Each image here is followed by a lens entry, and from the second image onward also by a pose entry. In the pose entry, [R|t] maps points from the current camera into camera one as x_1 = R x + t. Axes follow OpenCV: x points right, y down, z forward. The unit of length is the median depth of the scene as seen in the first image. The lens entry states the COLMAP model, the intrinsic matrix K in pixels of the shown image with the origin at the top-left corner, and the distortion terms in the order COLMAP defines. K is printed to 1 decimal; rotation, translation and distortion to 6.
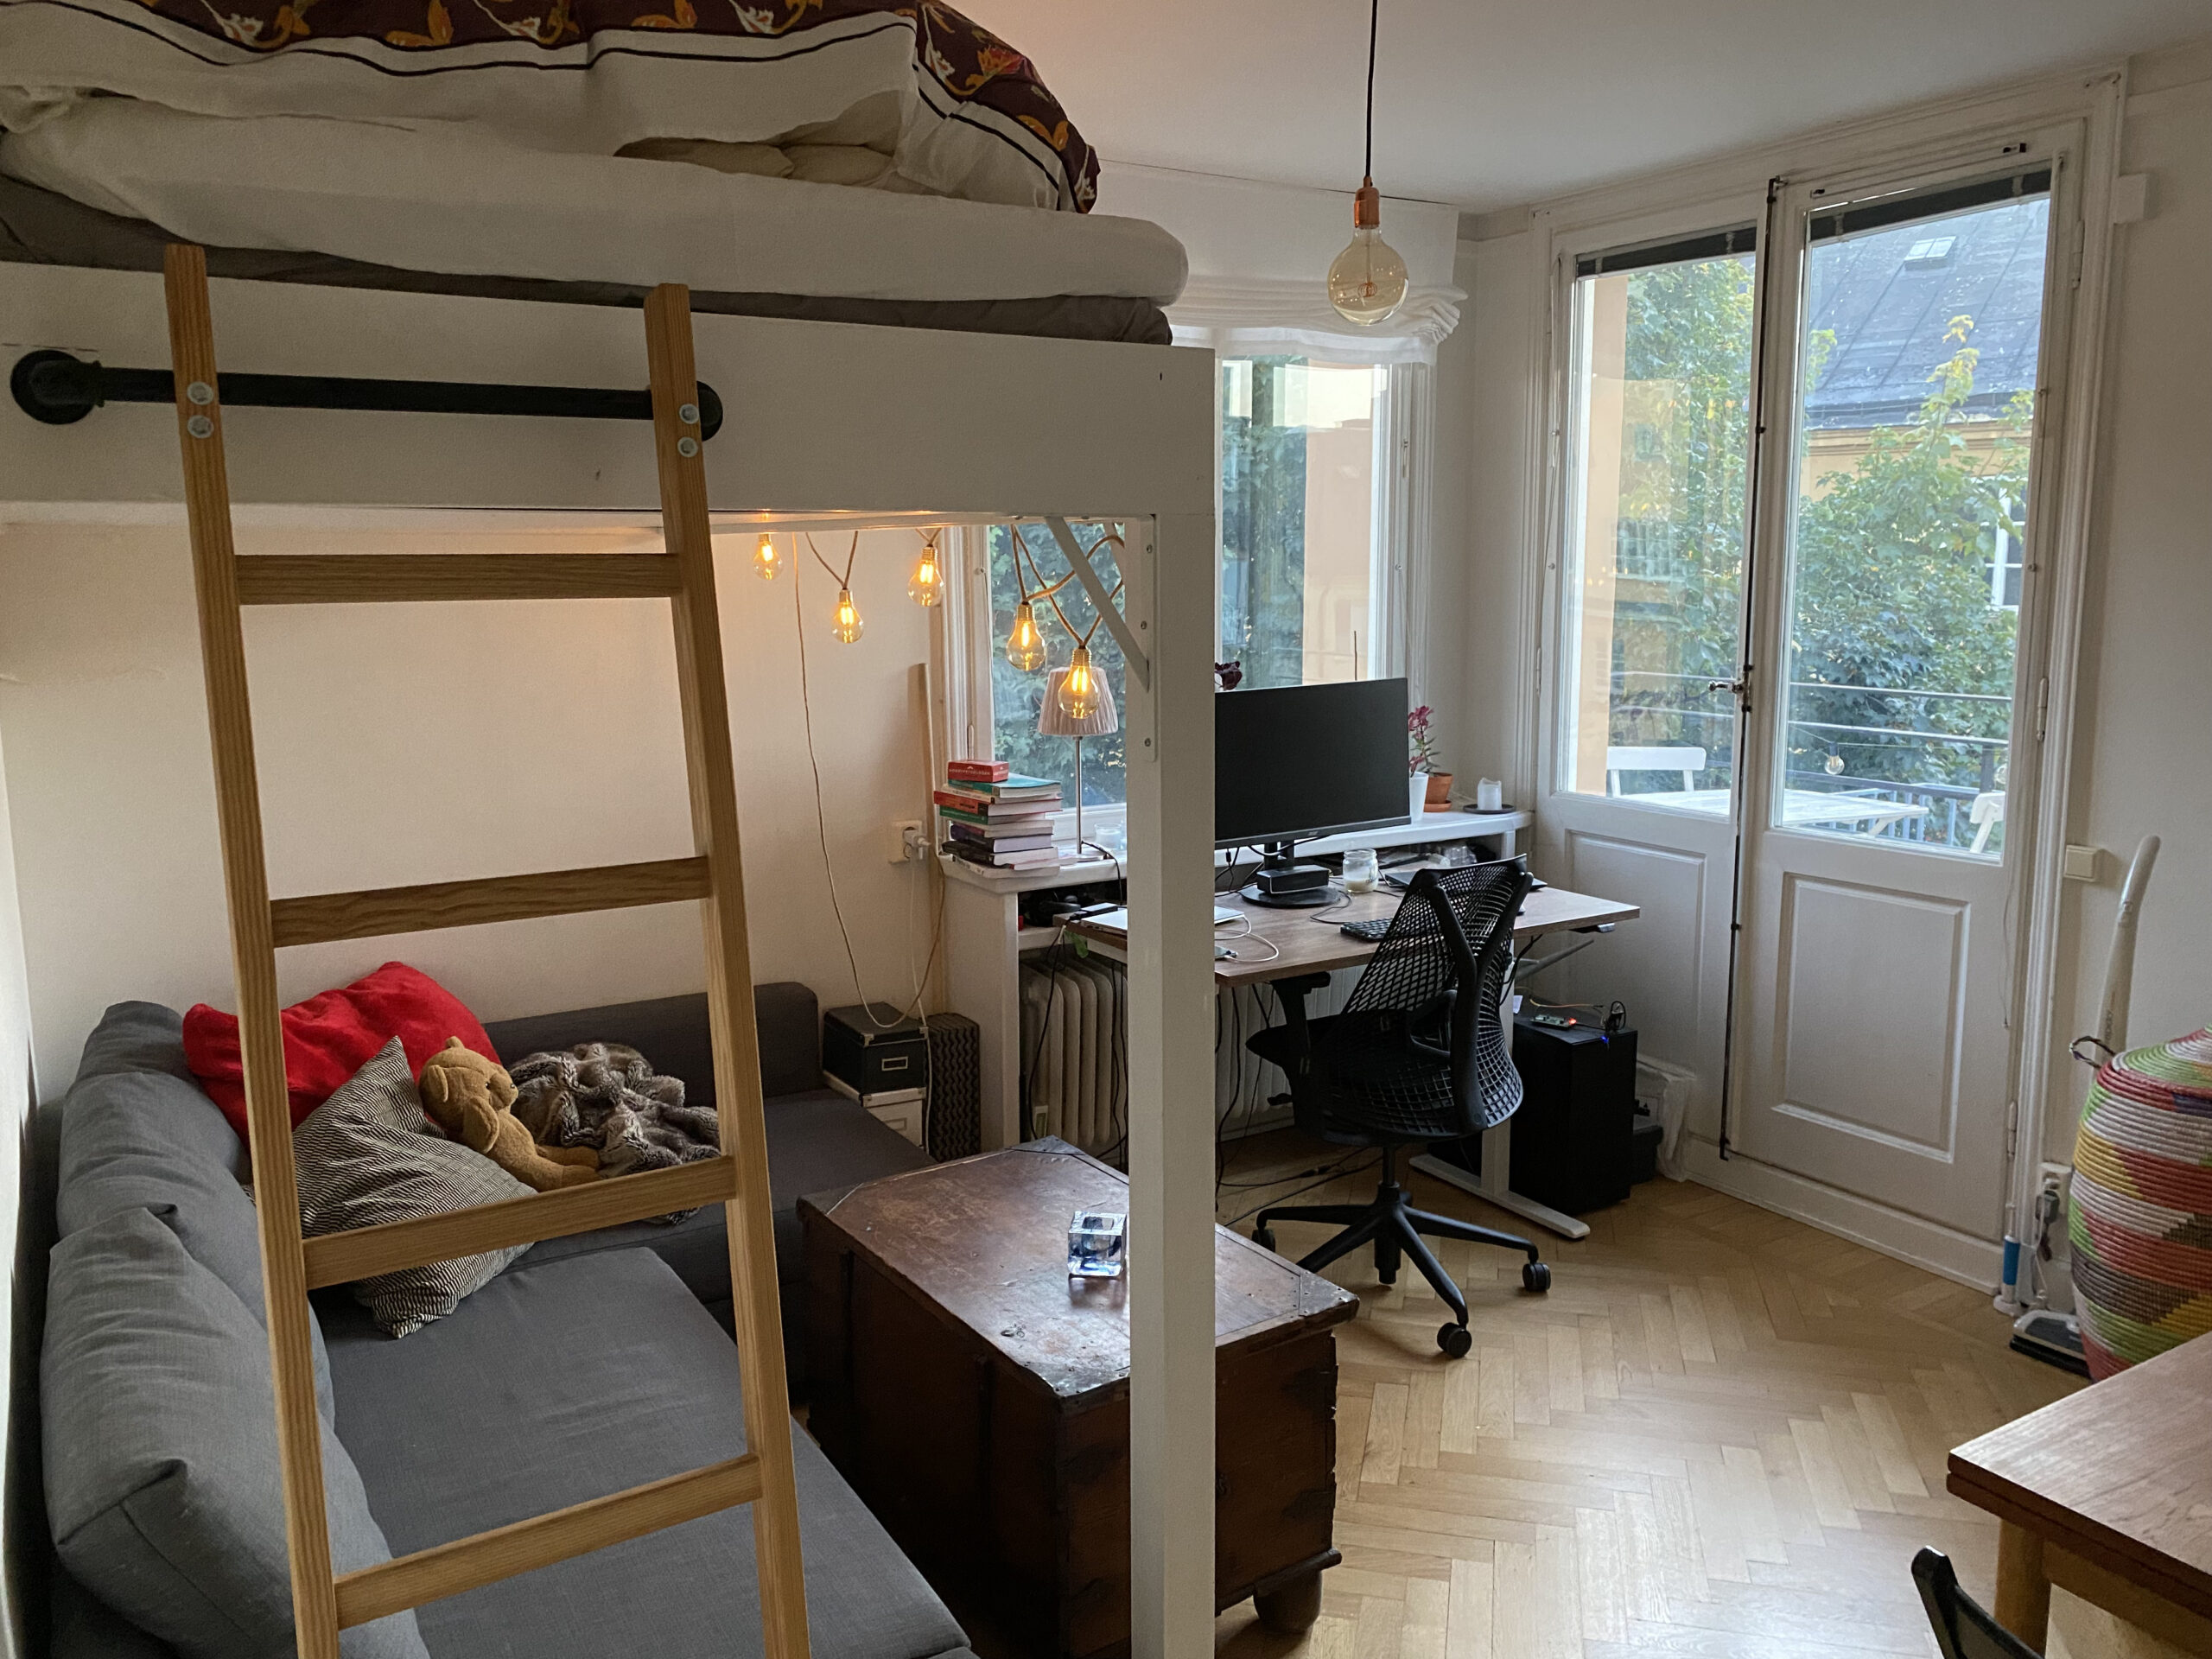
lens RADIAL K [[1709.7, 0, 1106.0], [0, 1709.7, 829.5], [0, 0, 1]] dist [0.039083, -0.002794]
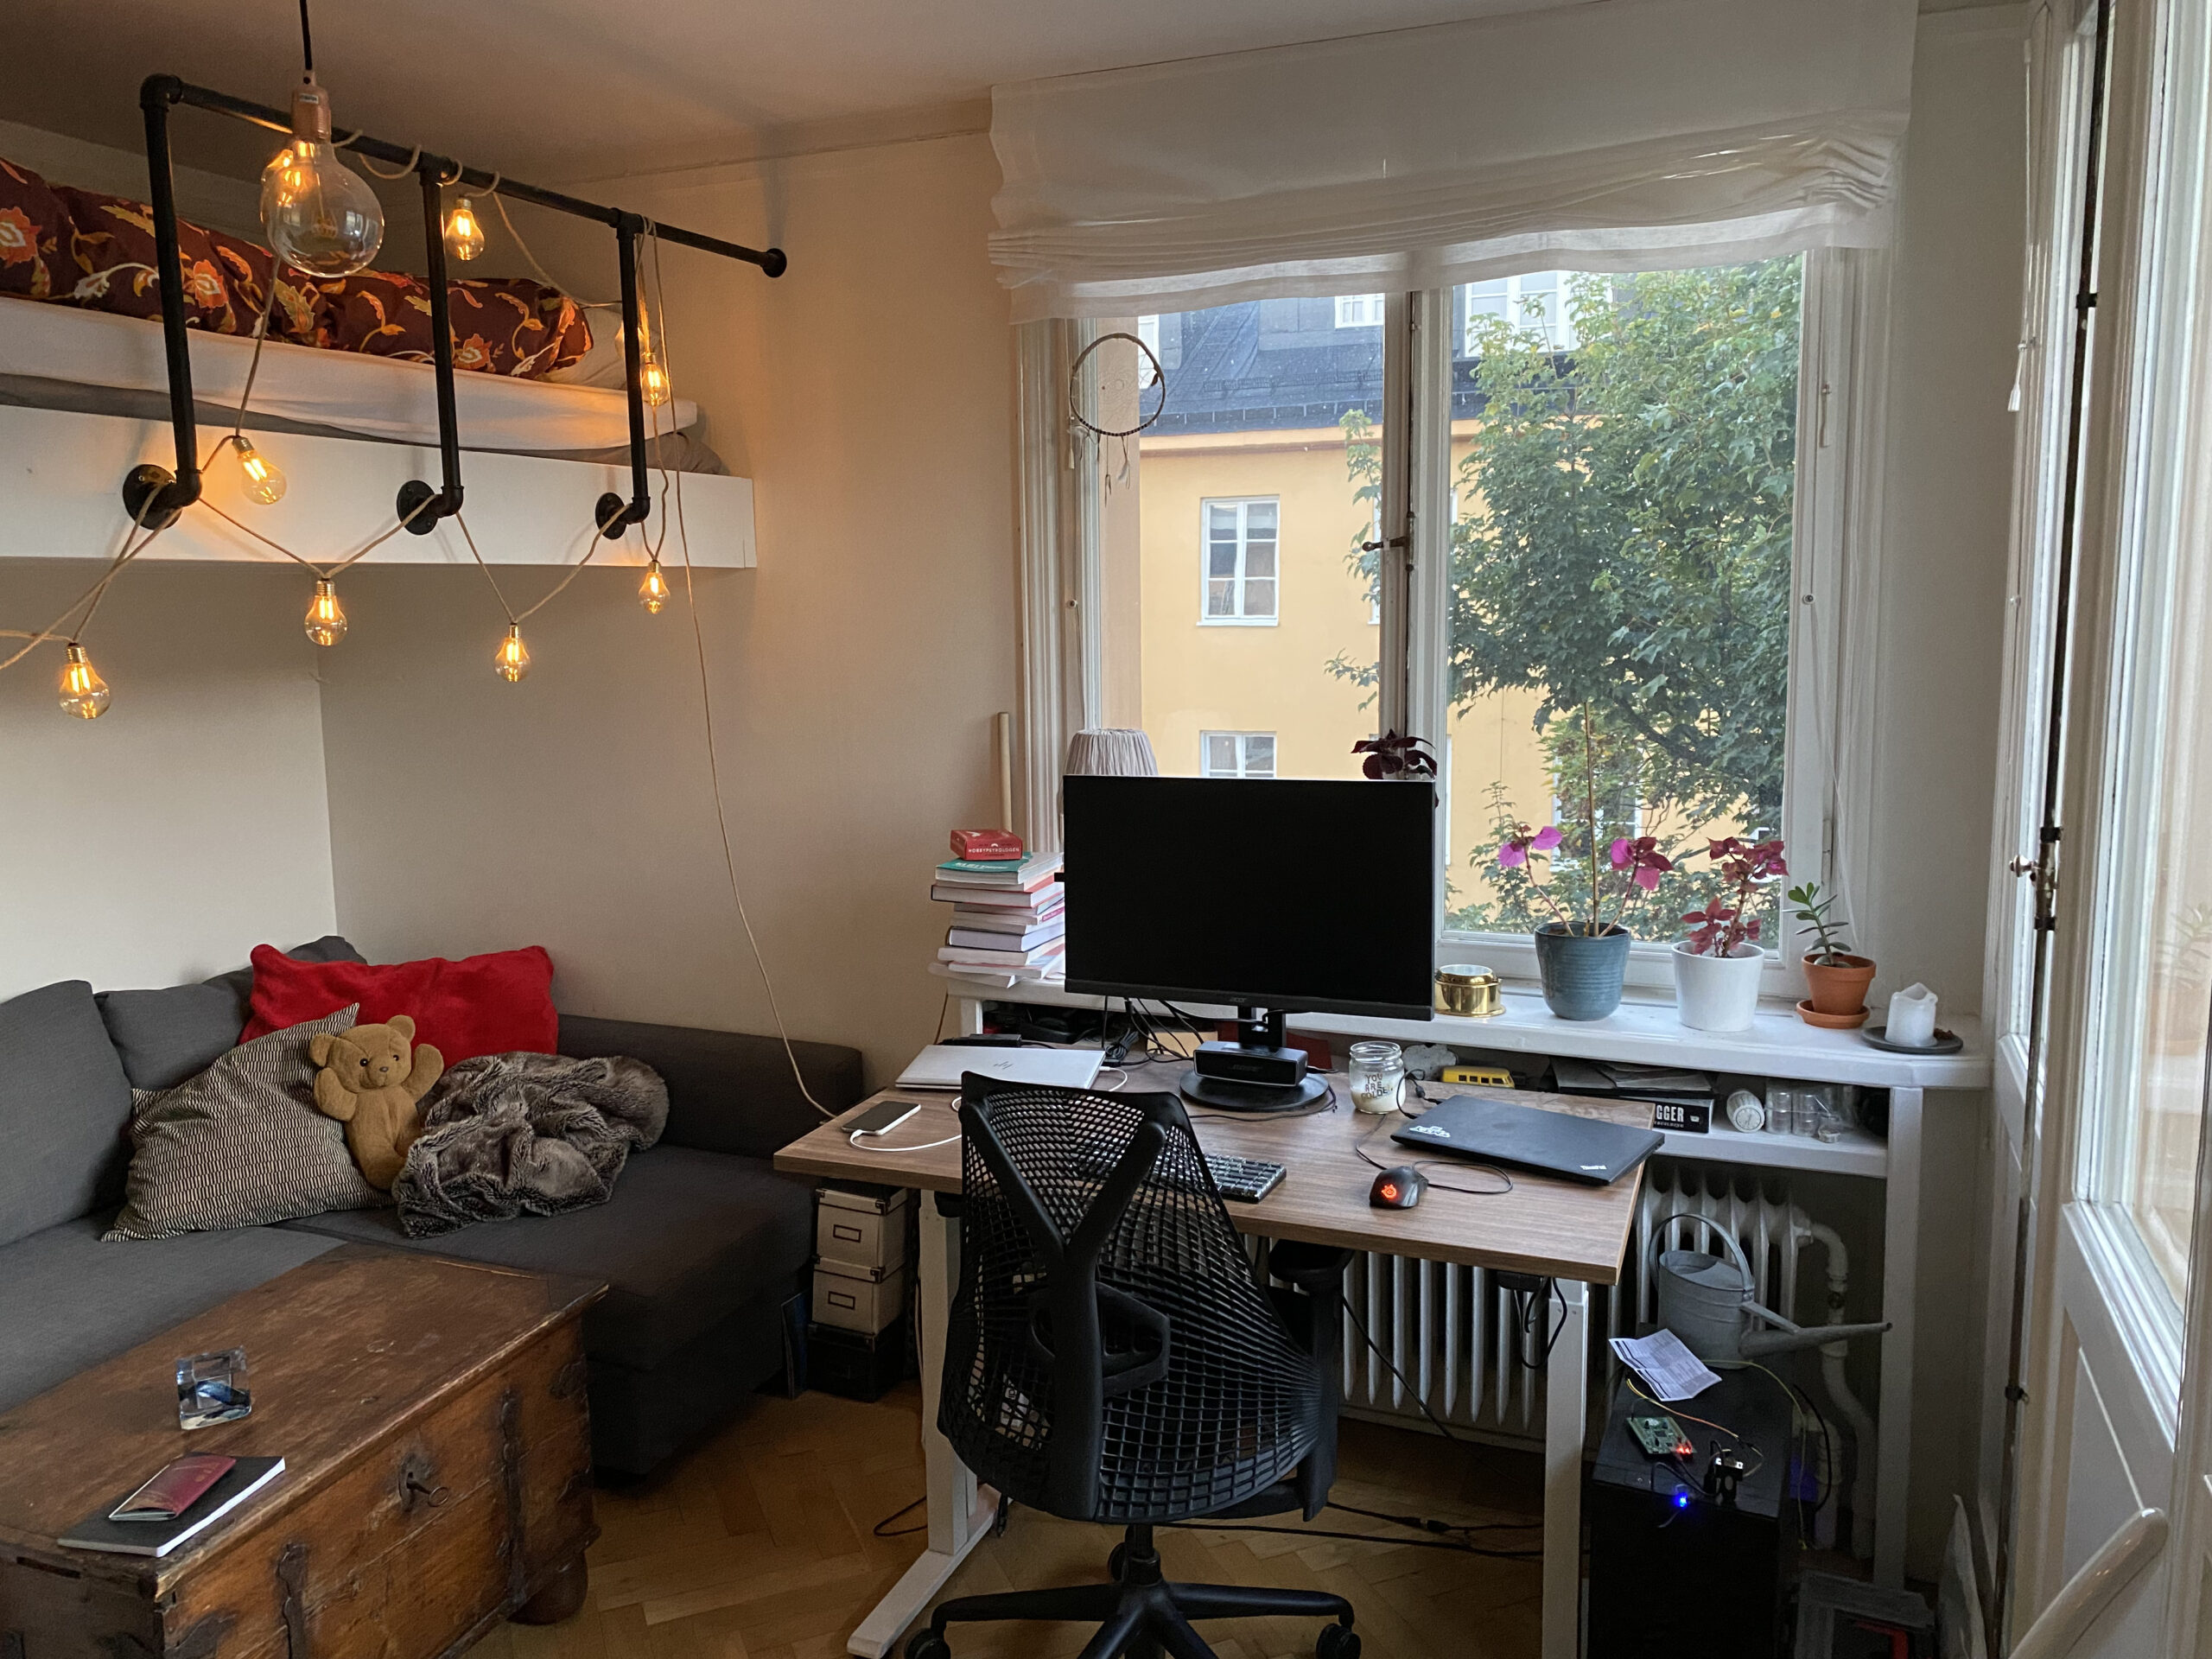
lens RADIAL K [[1709.7, 0, 1106.0], [0, 1709.7, 829.5], [0, 0, 1]] dist [0.039083, -0.002794]
pose [[0.579957, 0.113746, -0.806667, 0.601929], [-0.125639, 0.990846, 0.049387, -0.087004], [0.804901, 0.072706, 0.588939, 0.541363]]
